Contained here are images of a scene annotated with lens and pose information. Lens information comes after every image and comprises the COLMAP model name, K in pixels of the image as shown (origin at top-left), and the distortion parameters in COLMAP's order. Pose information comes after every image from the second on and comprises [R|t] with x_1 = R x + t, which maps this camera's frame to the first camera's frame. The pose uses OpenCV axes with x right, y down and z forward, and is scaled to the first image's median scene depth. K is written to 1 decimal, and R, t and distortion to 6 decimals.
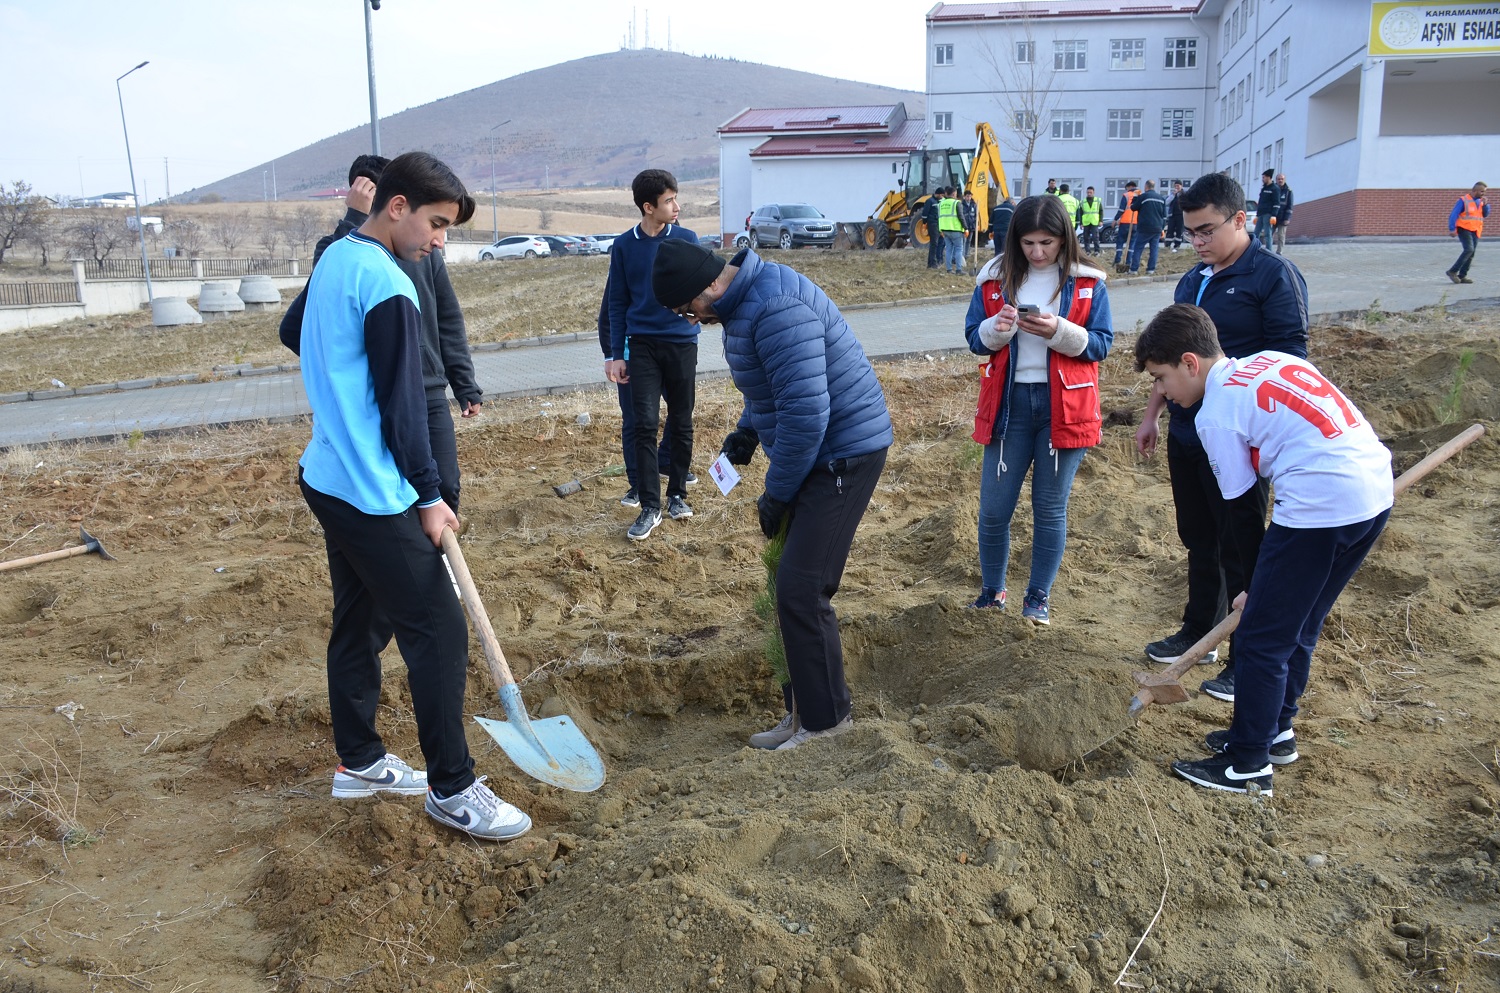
lens RADIAL K [[1169.9, 0, 740.4], [0, 1169.9, 503.9], [0, 0, 1]] dist [-0.151375, 0.104147]
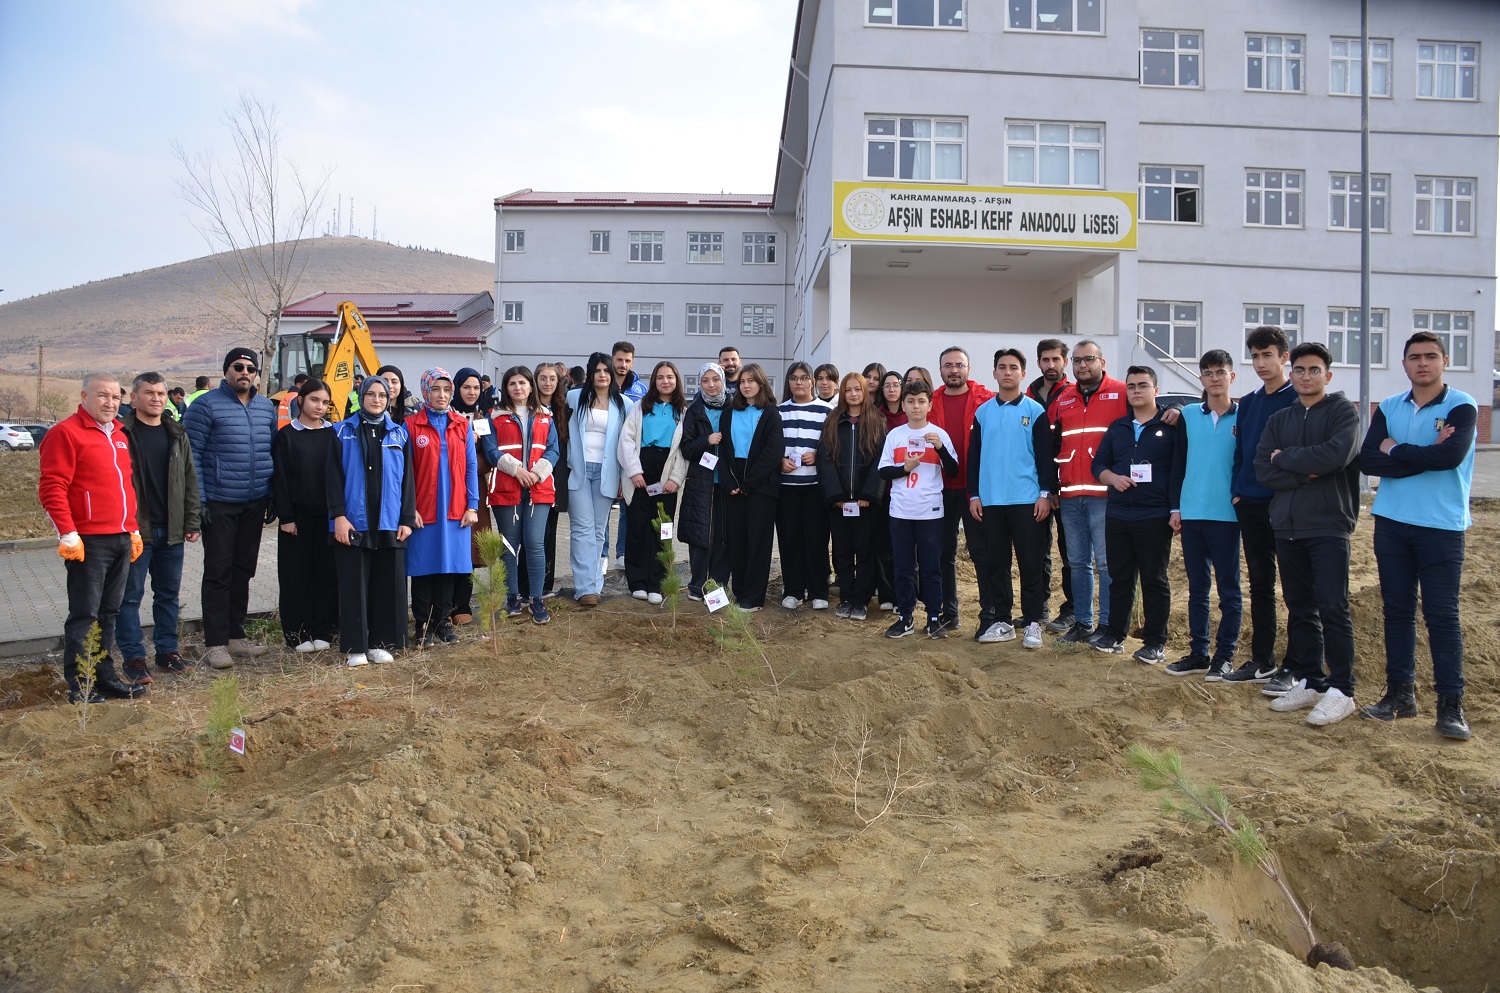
lens RADIAL K [[1169.9, 0, 740.4], [0, 1169.9, 503.9], [0, 0, 1]] dist [-0.151375, 0.104147]
pose [[0.970439, 0.012987, 0.240996, 0.137175], [0.026336, 0.986890, -0.159230, -0.027836], [-0.239904, 0.160869, 0.957375, 0.090478]]
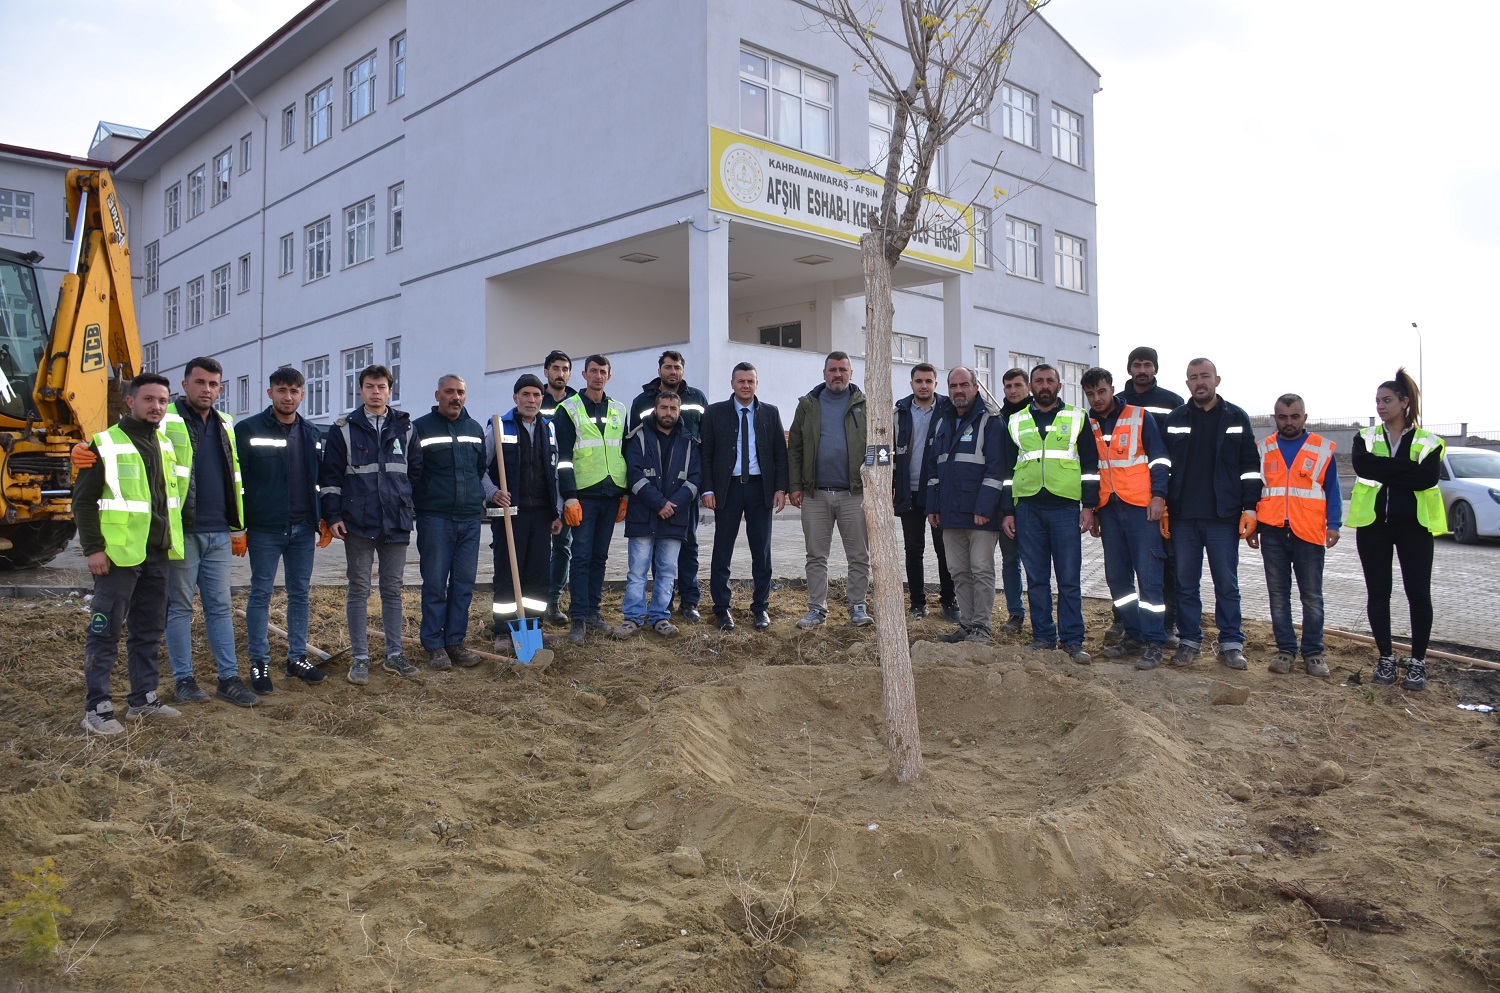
lens RADIAL K [[1169.9, 0, 740.4], [0, 1169.9, 503.9], [0, 0, 1]] dist [-0.151375, 0.104147]
pose [[0.530990, 0.004251, 0.847368, 0.023121], [0.169458, 0.979255, -0.111101, -0.086470], [-0.830262, 0.202586, 0.519254, 0.342252]]
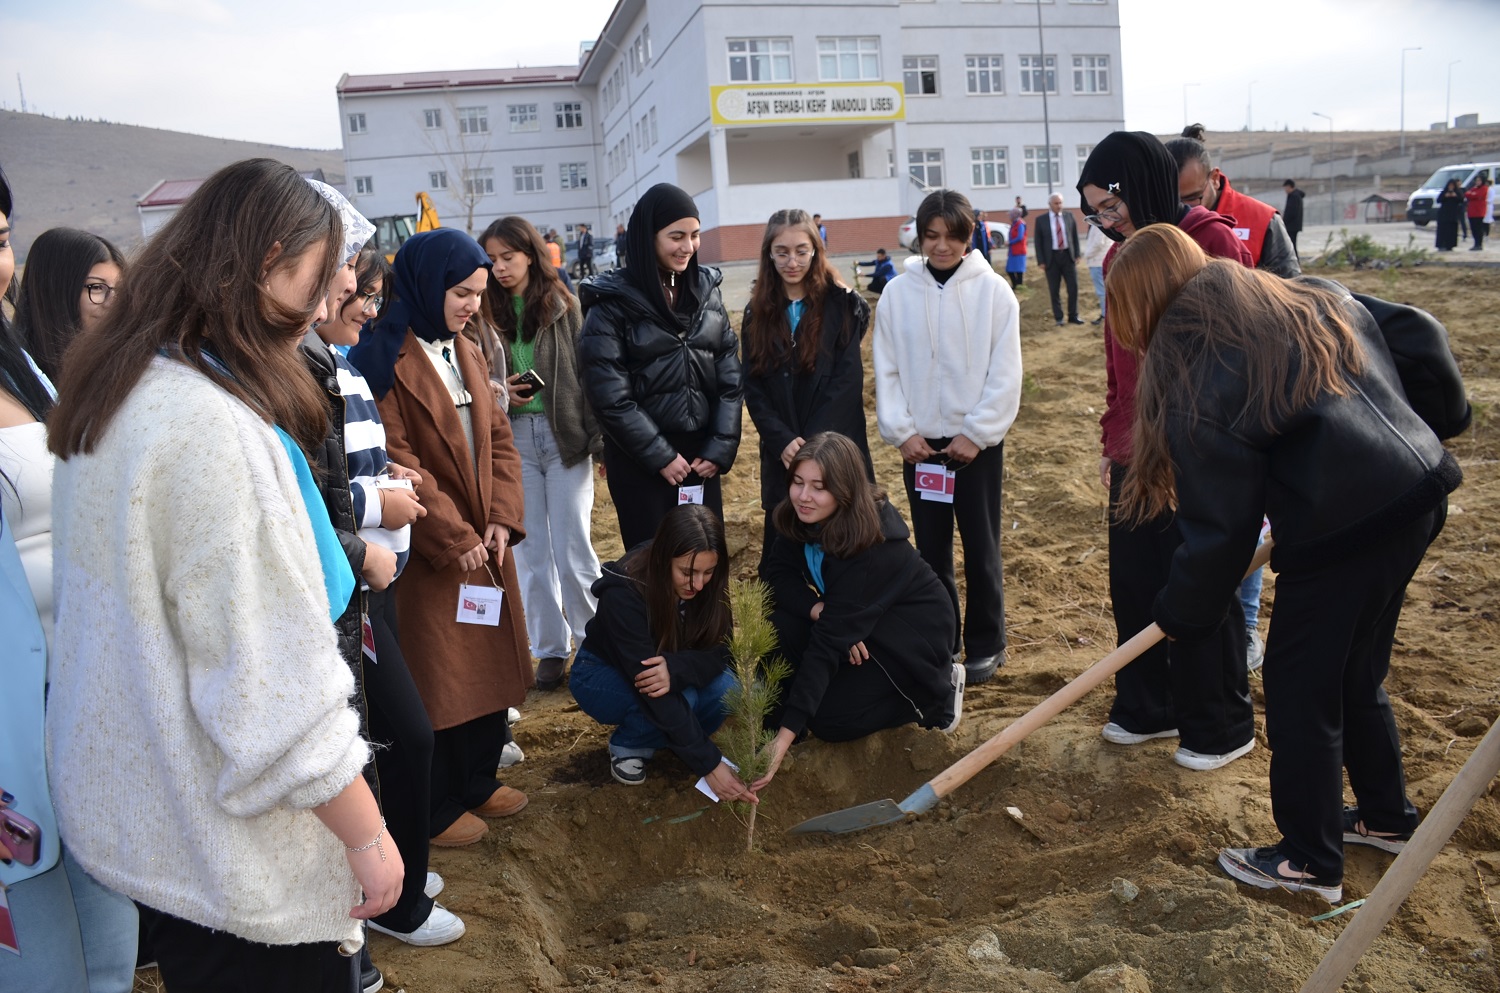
lens RADIAL K [[1169.9, 0, 740.4], [0, 1169.9, 503.9], [0, 0, 1]] dist [-0.151375, 0.104147]
pose [[0.881206, -0.142800, 0.450648, -0.037932], [0.161242, 0.986912, -0.002566, 0.021115], [-0.444384, 0.074925, 0.892698, -0.090354]]
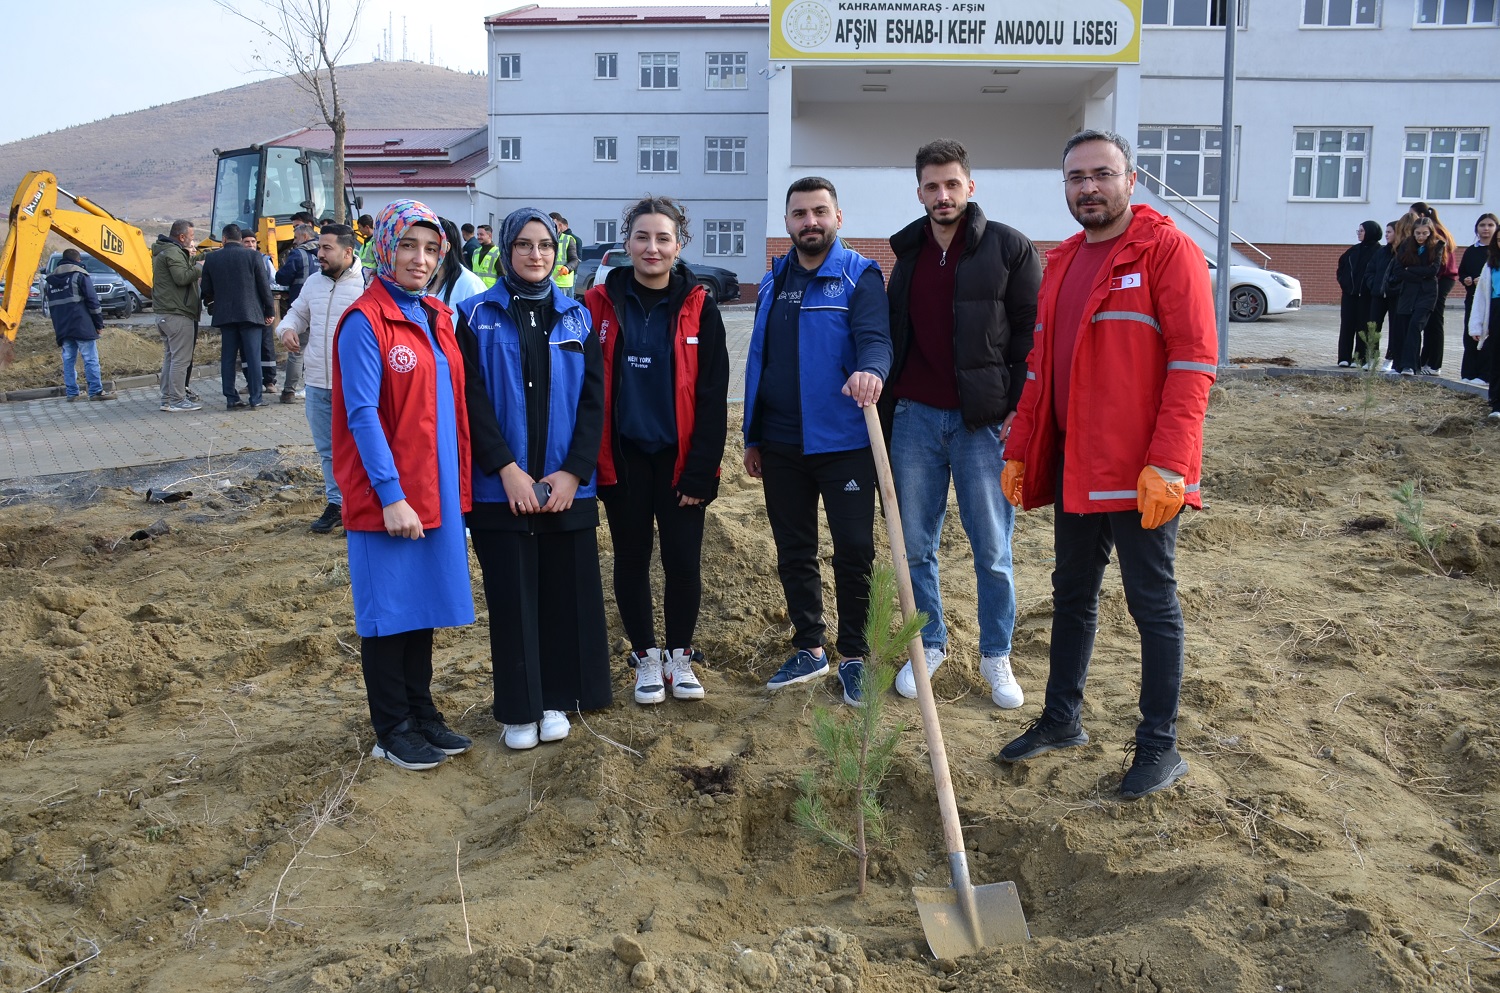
lens RADIAL K [[1305.4, 0, 750.0], [0, 1305.4, 496.5], [0, 0, 1]] dist [-0.107480, 0.151304]
pose [[0.986316, -0.005039, 0.164786, 0.200797], [0.015027, 0.998120, -0.059417, -0.030825], [-0.164177, 0.061080, 0.984538, 0.086417]]
